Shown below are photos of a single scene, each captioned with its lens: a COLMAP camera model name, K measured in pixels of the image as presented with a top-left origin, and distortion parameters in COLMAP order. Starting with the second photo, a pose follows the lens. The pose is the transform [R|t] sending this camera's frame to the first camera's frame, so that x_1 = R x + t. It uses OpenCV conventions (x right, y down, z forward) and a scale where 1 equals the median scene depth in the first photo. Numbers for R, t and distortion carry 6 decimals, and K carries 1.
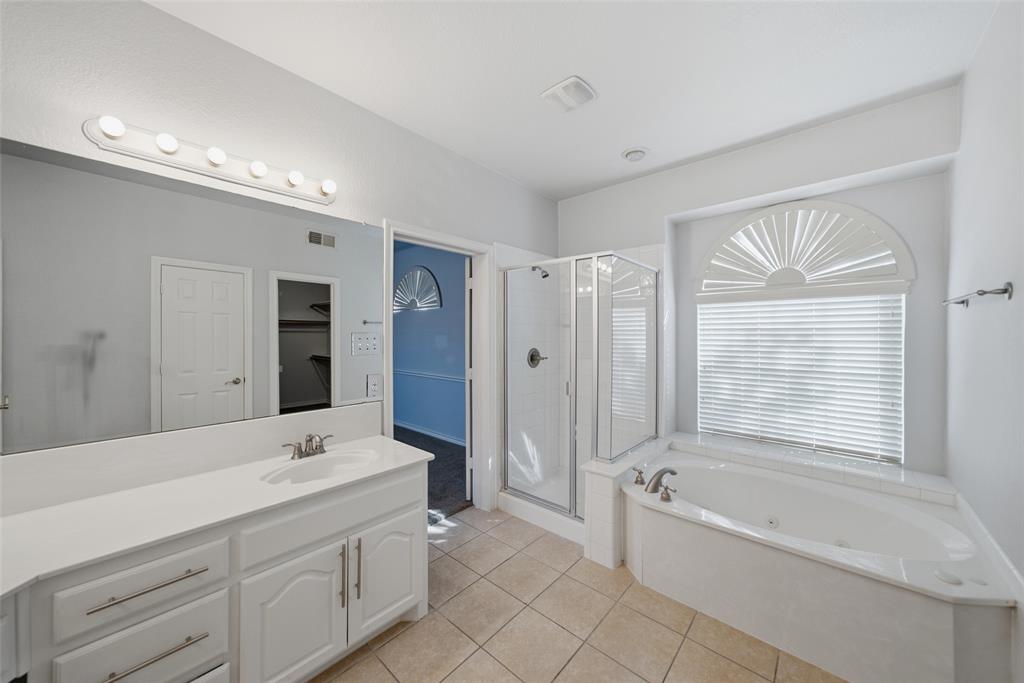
lens RADIAL K [[365.4, 0, 516.1], [0, 365.4, 335.9], [0, 0, 1]] dist [0.015684, 0.000221]
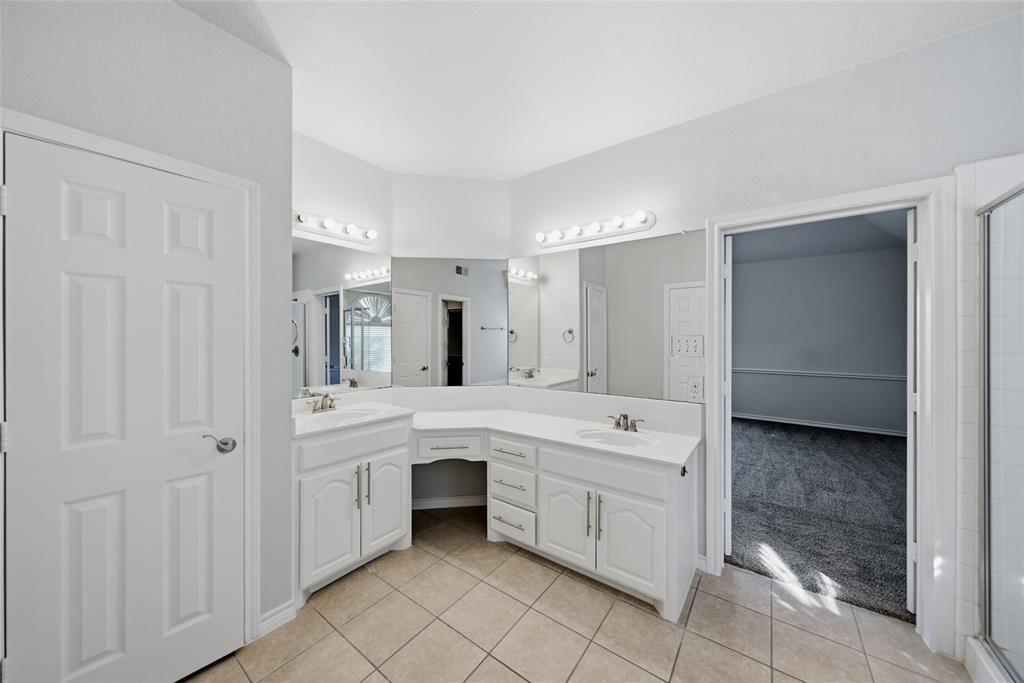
lens RADIAL K [[365.4, 0, 516.5], [0, 365.4, 338.9], [0, 0, 1]] dist [0.015684, 0.000221]
pose [[0.107669, 0.000421, -0.994187, 0.683244], [-0.007157, 0.999974, -0.000351, 0.006836], [0.994161, 0.007153, 0.107670, 0.473363]]
